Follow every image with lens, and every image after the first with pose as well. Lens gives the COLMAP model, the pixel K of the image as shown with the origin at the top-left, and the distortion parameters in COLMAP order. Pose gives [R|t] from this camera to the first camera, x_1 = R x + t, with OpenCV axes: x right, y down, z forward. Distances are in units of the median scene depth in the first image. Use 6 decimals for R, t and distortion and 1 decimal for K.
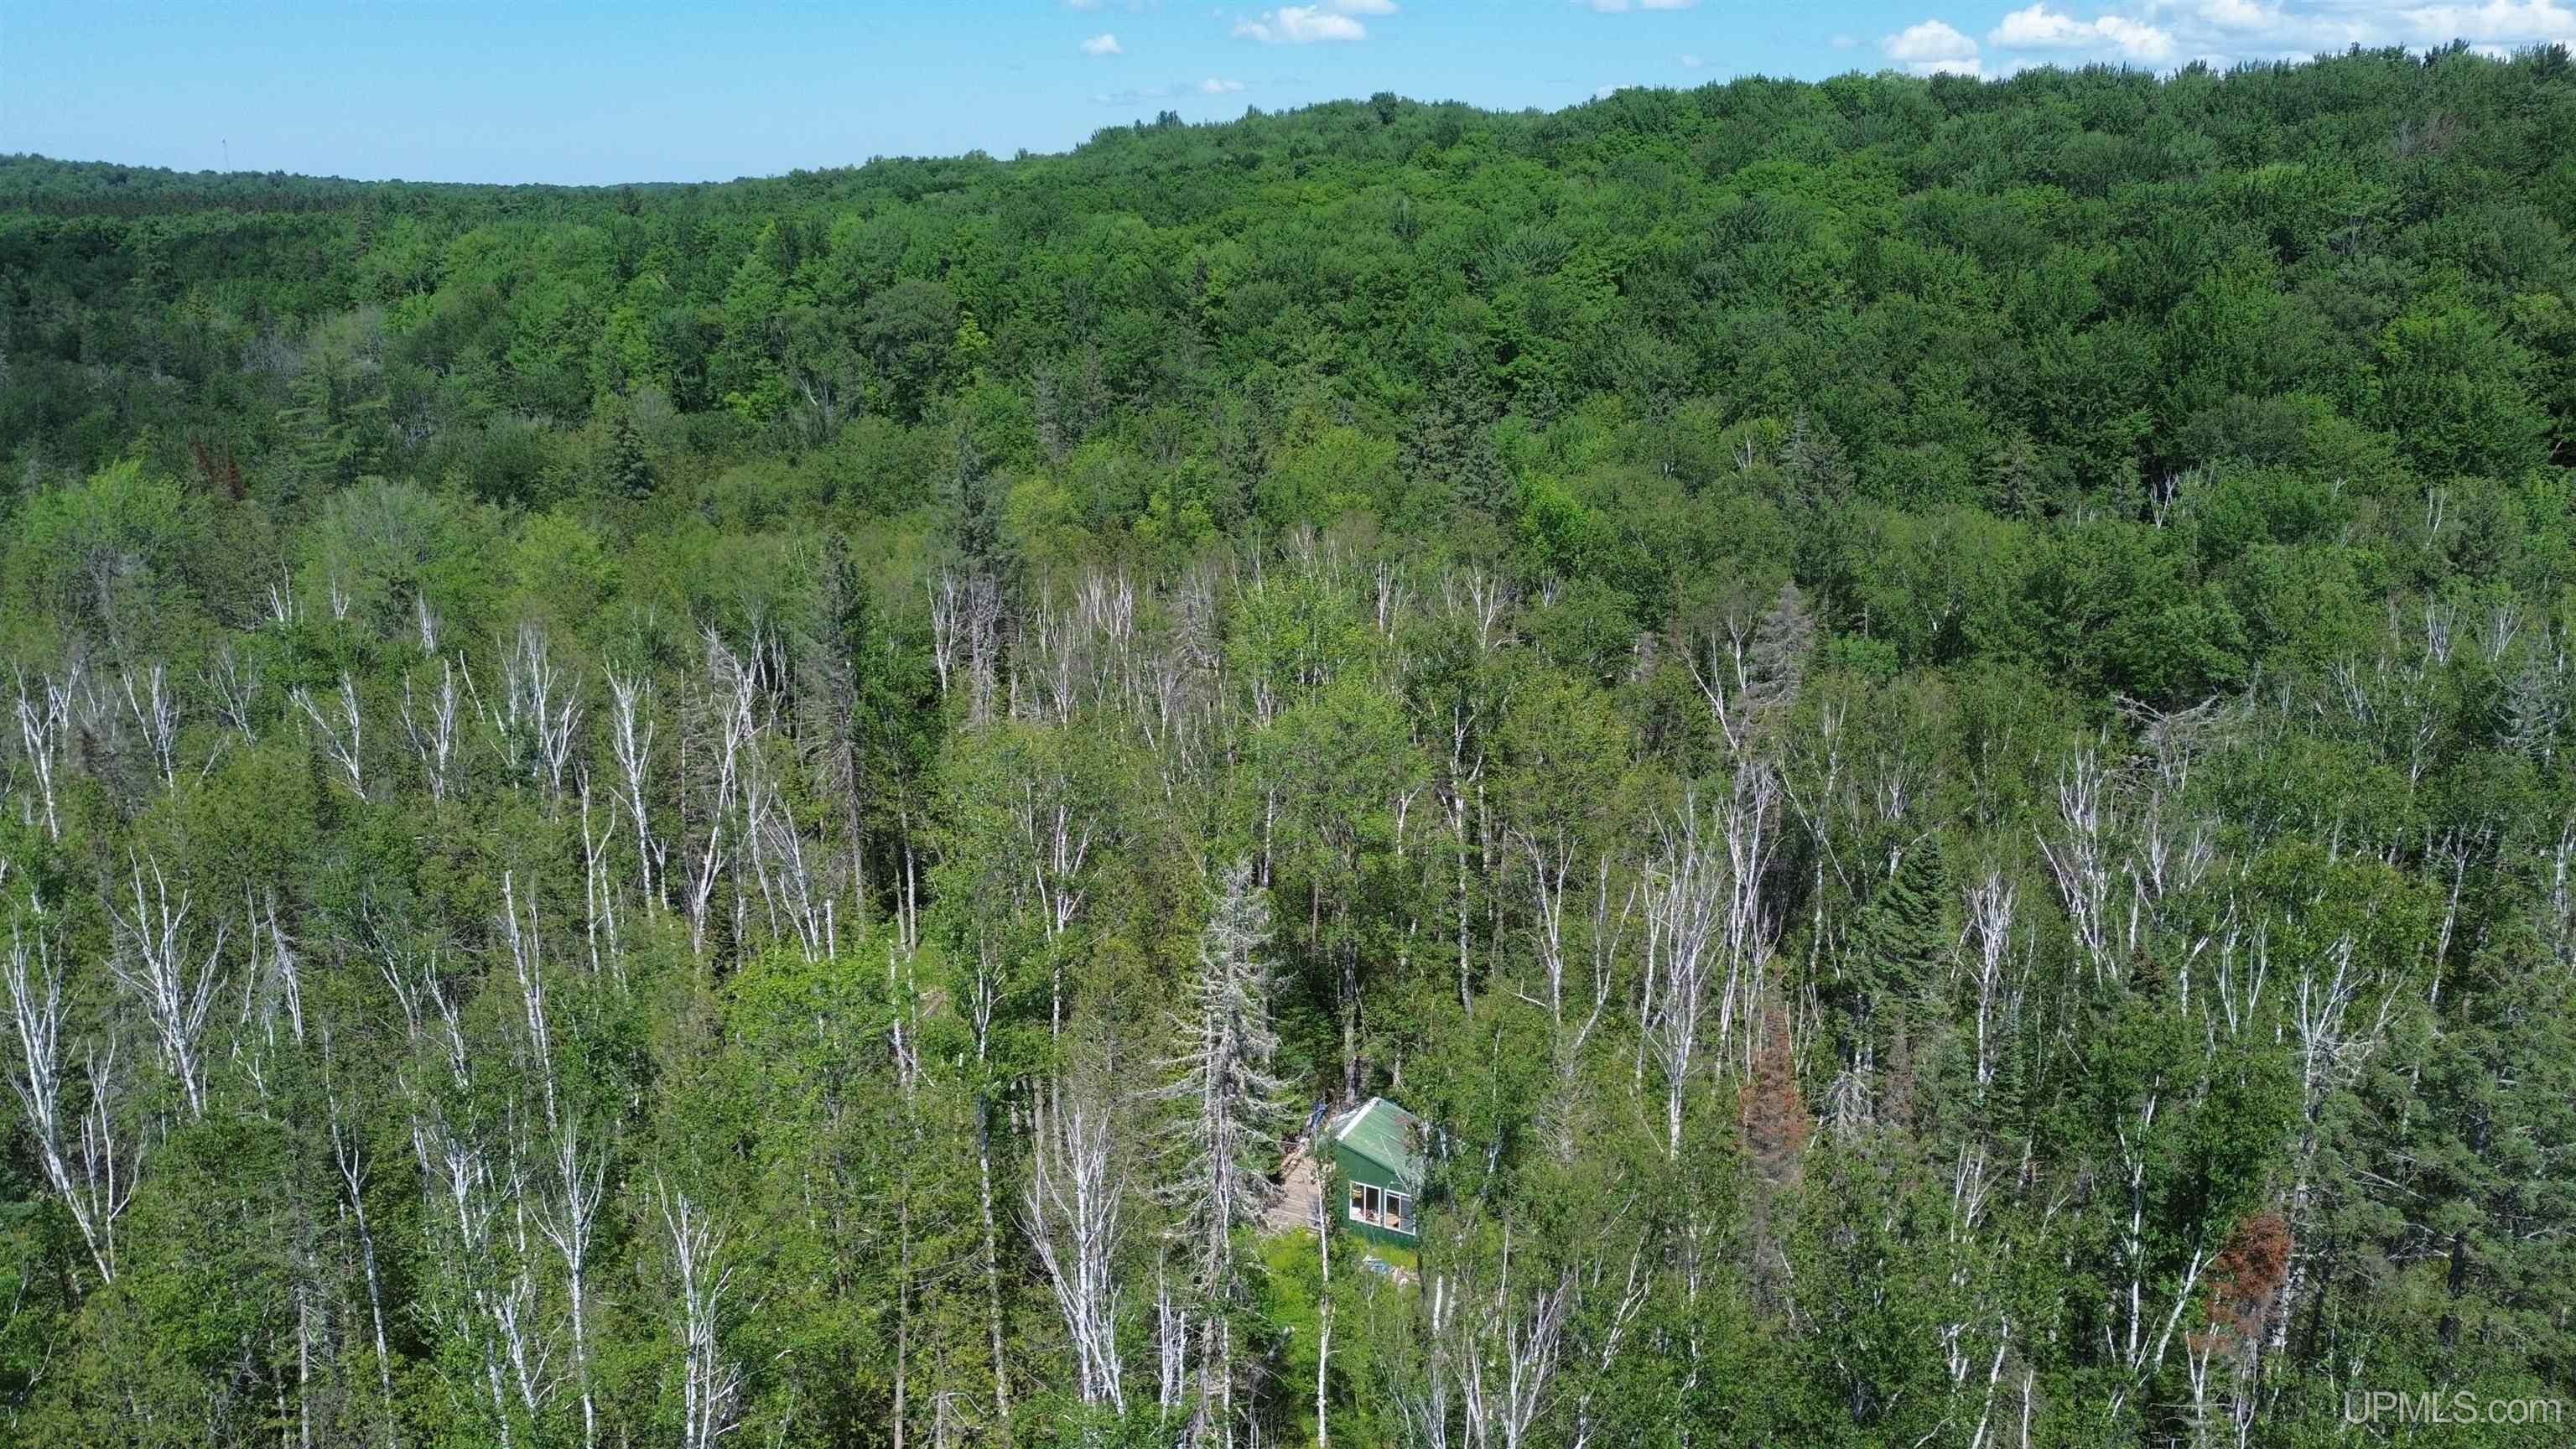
lens RADIAL K [[1803.2, 0, 1295.2], [0, 1803.2, 766.4], [0, 0, 1]] dist [0.060665, -0.055981]
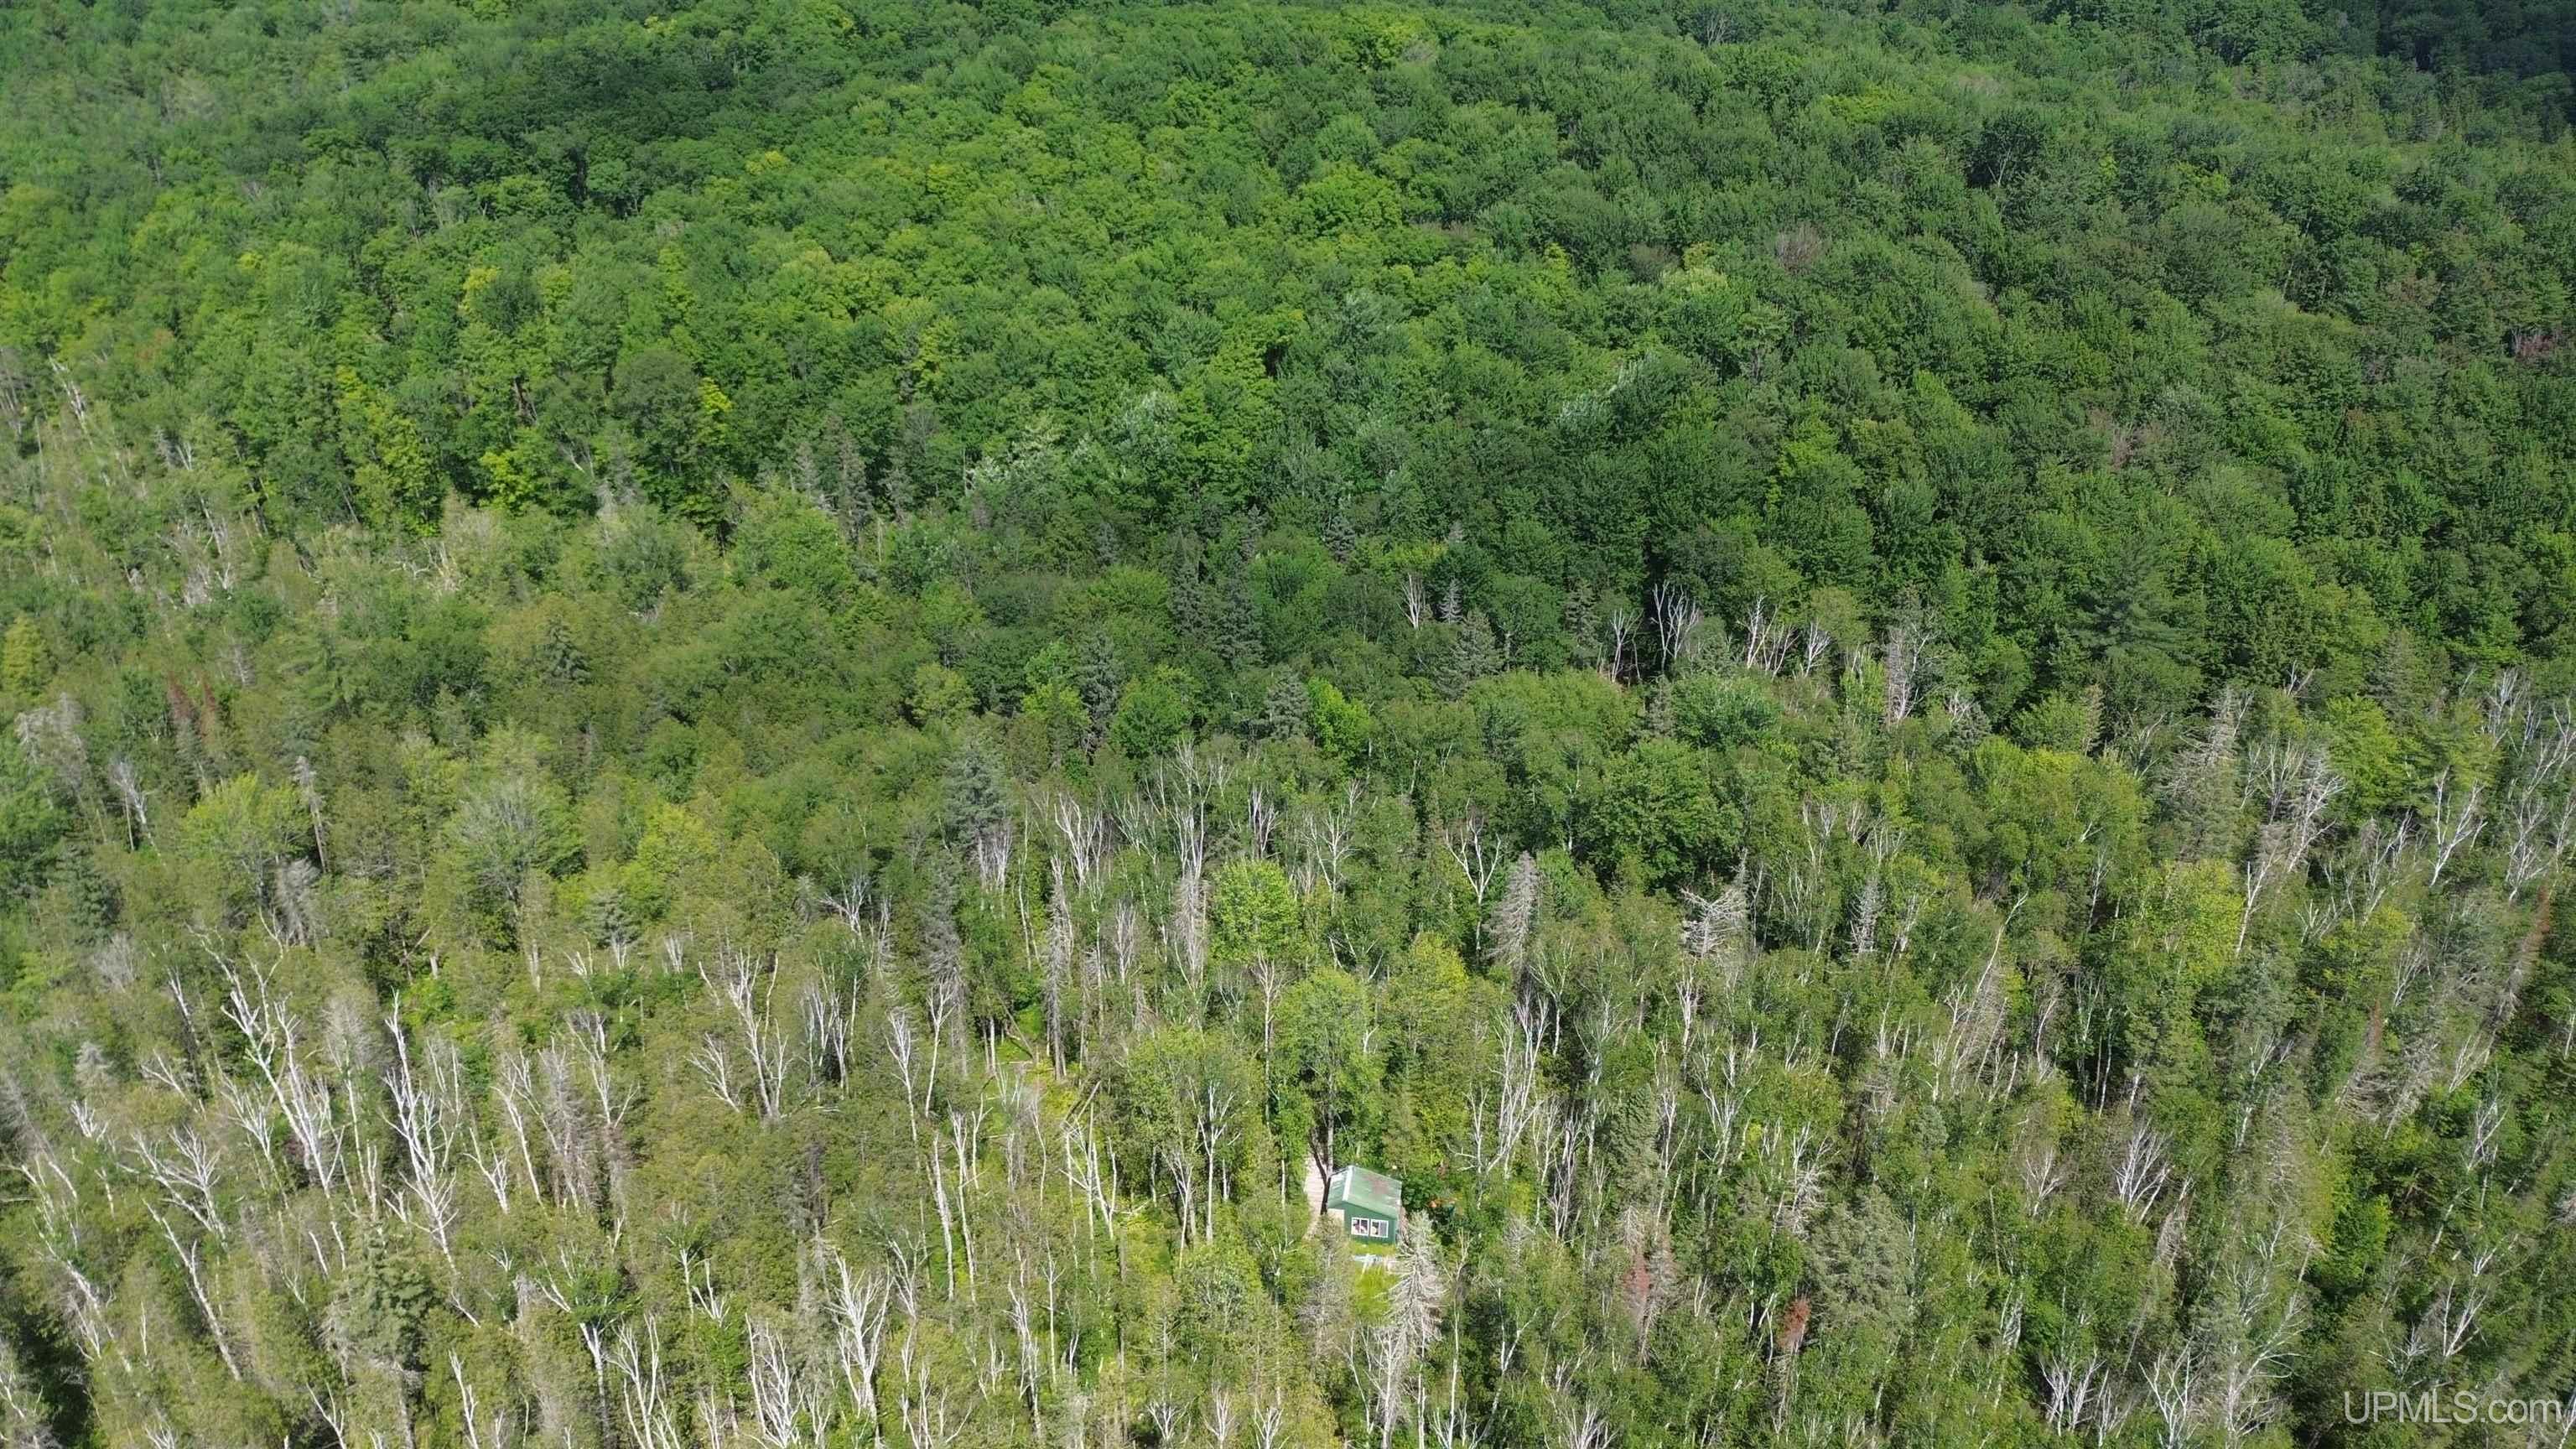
lens RADIAL K [[1803.2, 0, 1287.7], [0, 1803.2, 725.4], [0, 0, 1]] dist [0.060665, -0.055981]
pose [[0.954143, -0.147518, 0.260478, -0.230402], [0.092820, 0.973054, 0.211071, -0.348508], [-0.284596, -0.177214, 0.942125, -0.358987]]
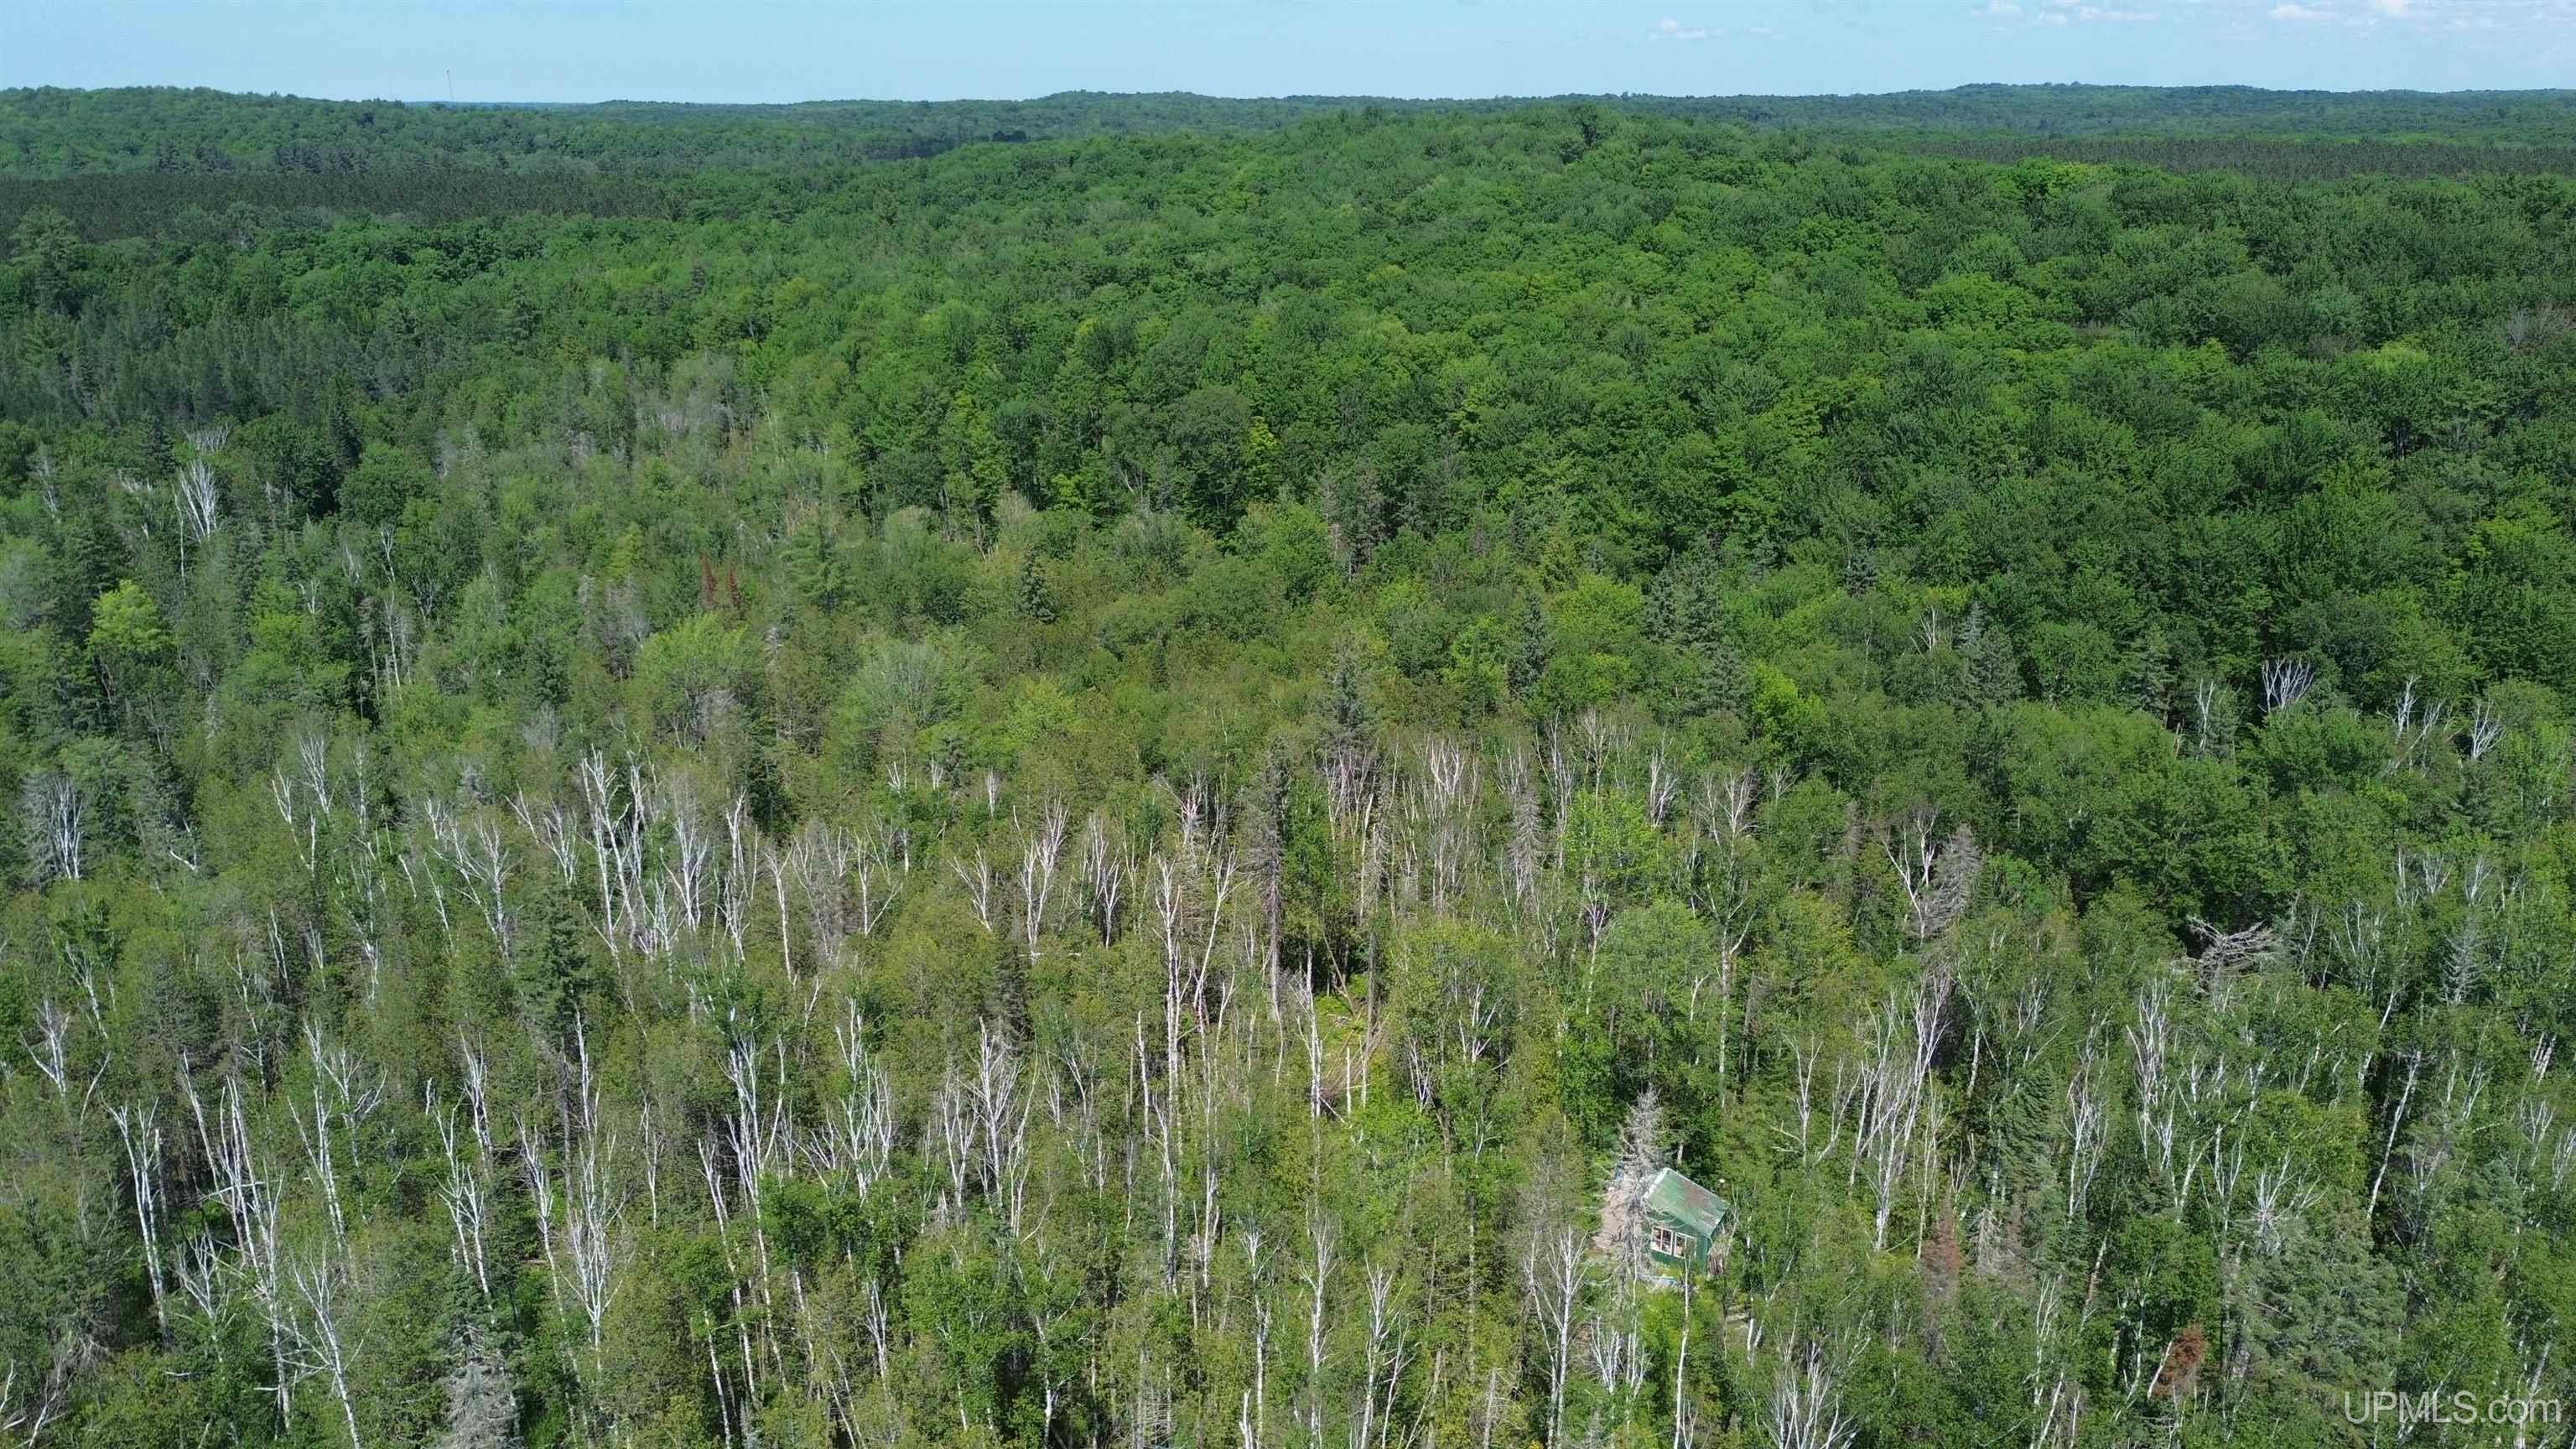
lens RADIAL K [[1803.2, 0, 1277.2], [0, 1803.2, 741.7], [0, 0, 1]] dist [0.060665, -0.055981]
pose [[0.995438, 0.026908, -0.091533, -0.077174], [-0.023678, 0.999065, 0.036186, -0.113105], [0.092421, -0.033853, 0.995144, -0.272258]]
